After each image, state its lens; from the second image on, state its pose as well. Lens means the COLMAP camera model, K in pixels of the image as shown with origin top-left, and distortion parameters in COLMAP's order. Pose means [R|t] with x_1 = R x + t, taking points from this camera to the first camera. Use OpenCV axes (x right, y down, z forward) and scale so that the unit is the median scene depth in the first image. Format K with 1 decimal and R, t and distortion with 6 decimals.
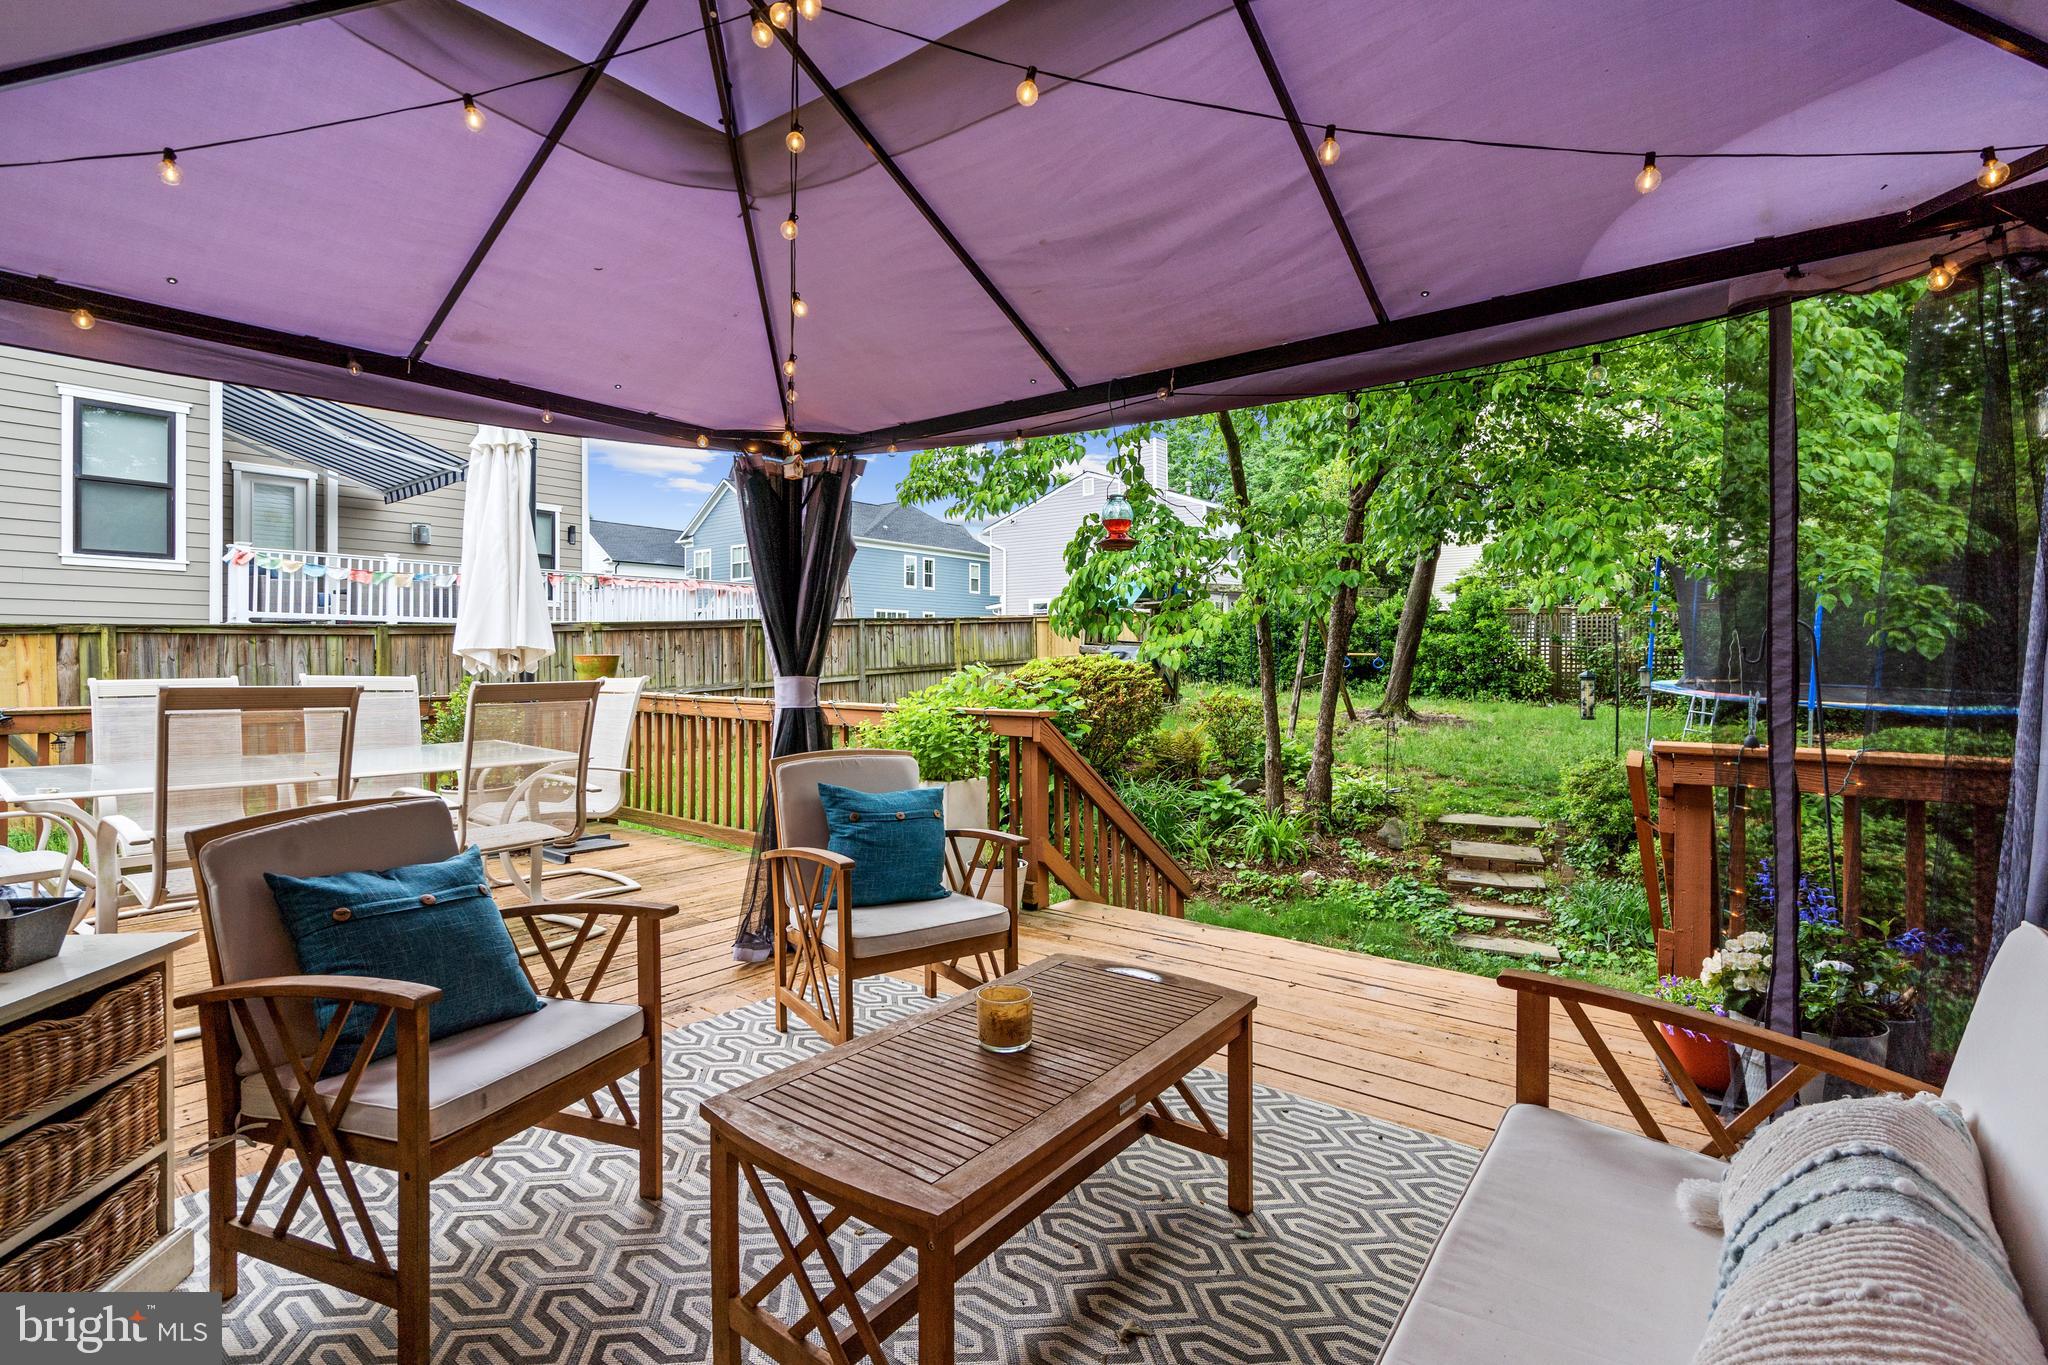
lens RADIAL K [[933.6, 0, 1020.9], [0, 933.6, 698.4], [0, 0, 1]] dist [0.002009, 0.000747]
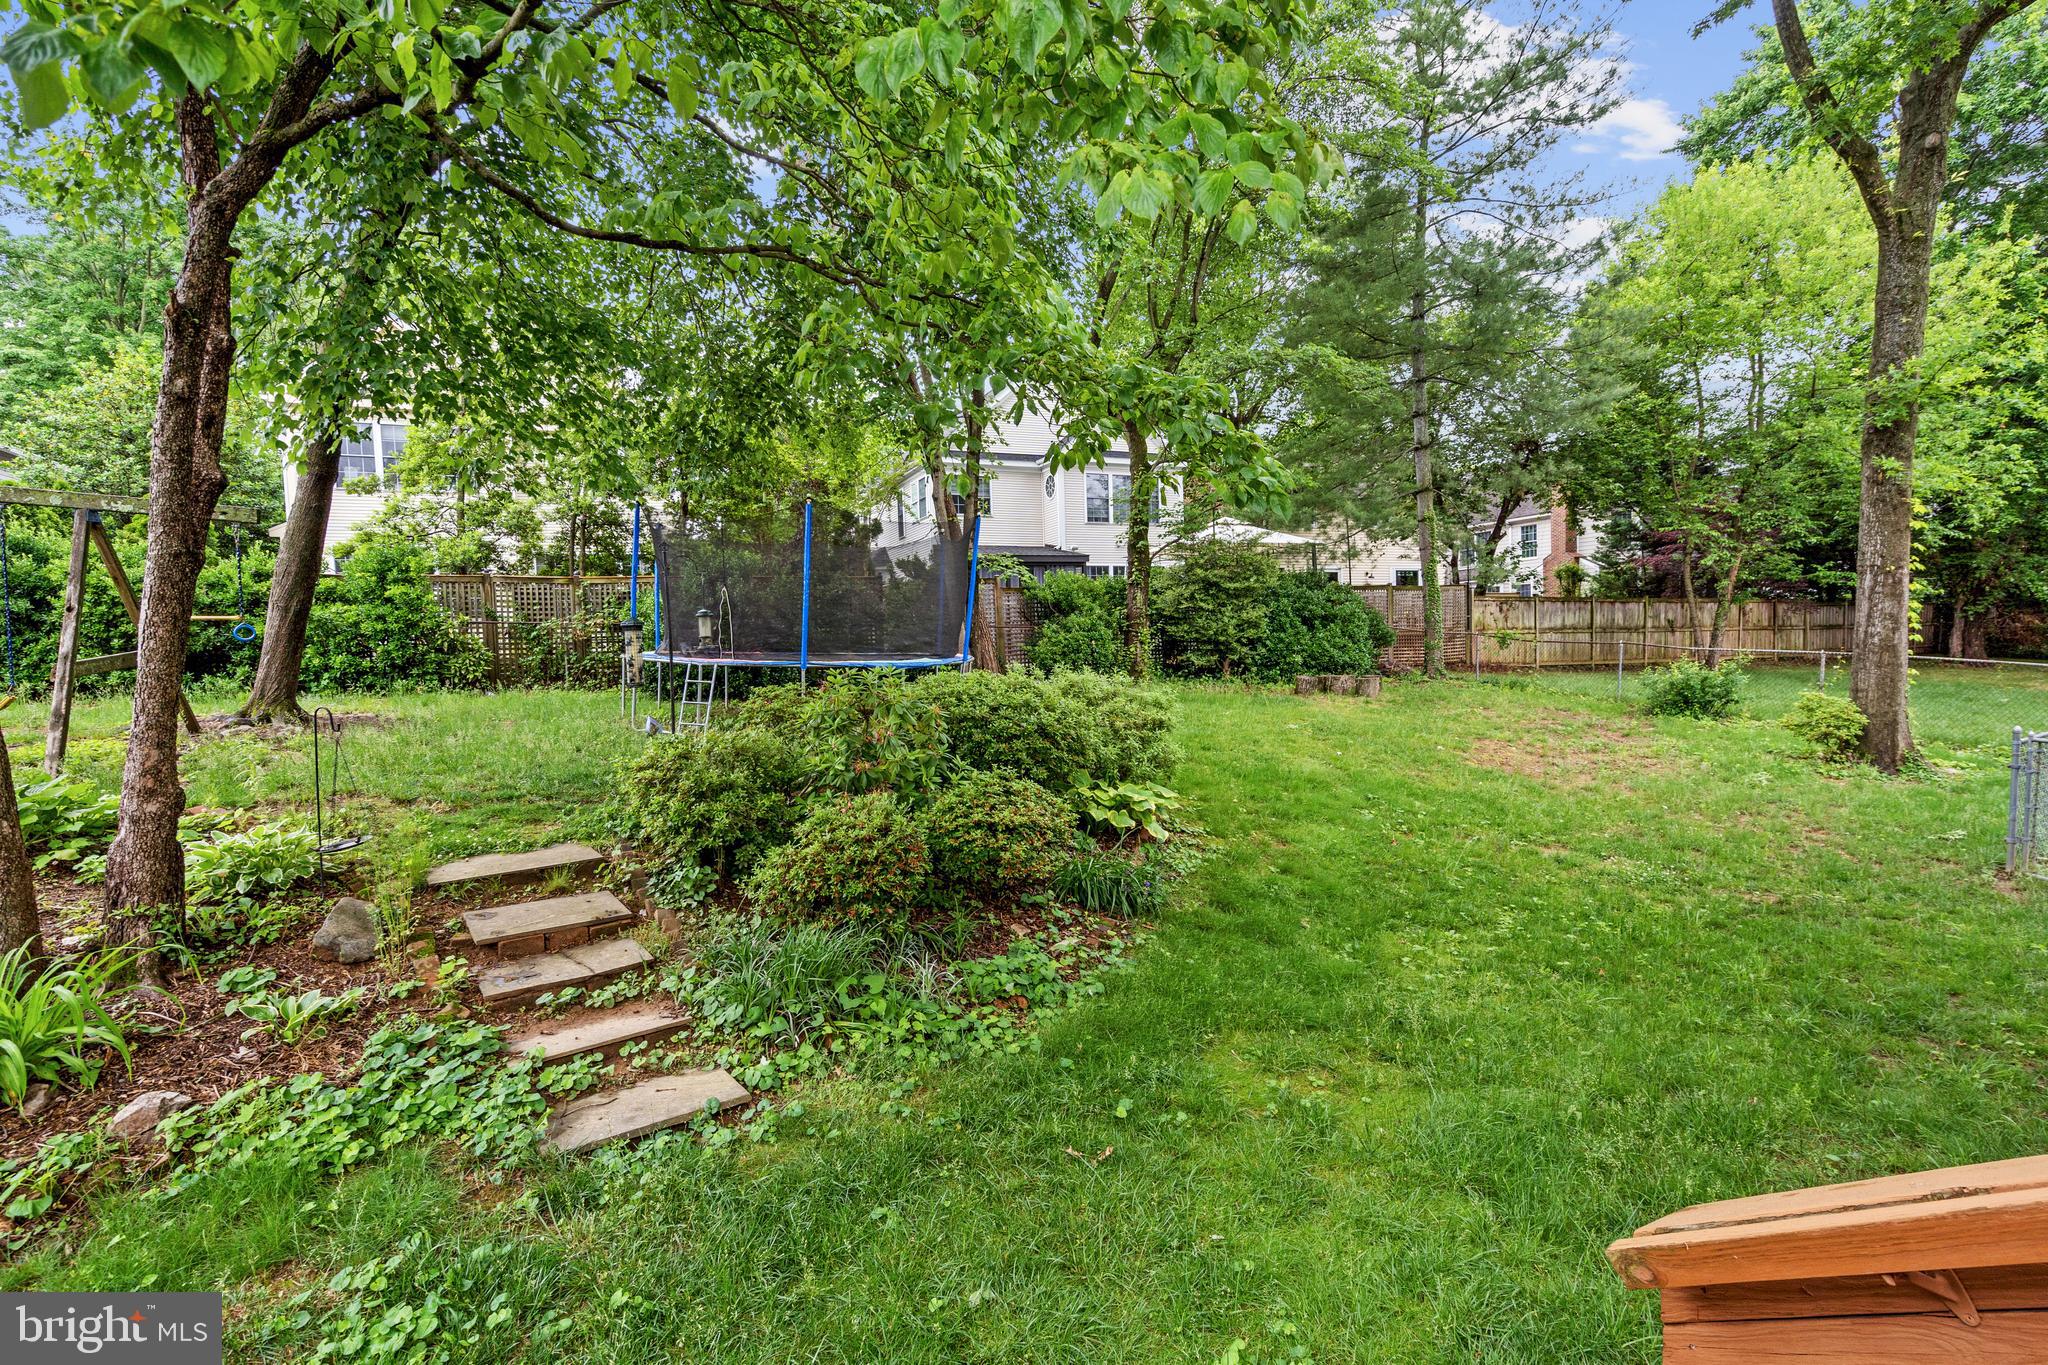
lens RADIAL K [[933.6, 0, 1020.9], [0, 933.6, 698.4], [0, 0, 1]] dist [0.002009, 0.000747]
pose [[0.469814, -0.062244, 0.880568, 0.130806], [0.064507, 0.997265, 0.036076, 0.024684], [-0.880405, 0.039854, 0.472544, 0.427884]]
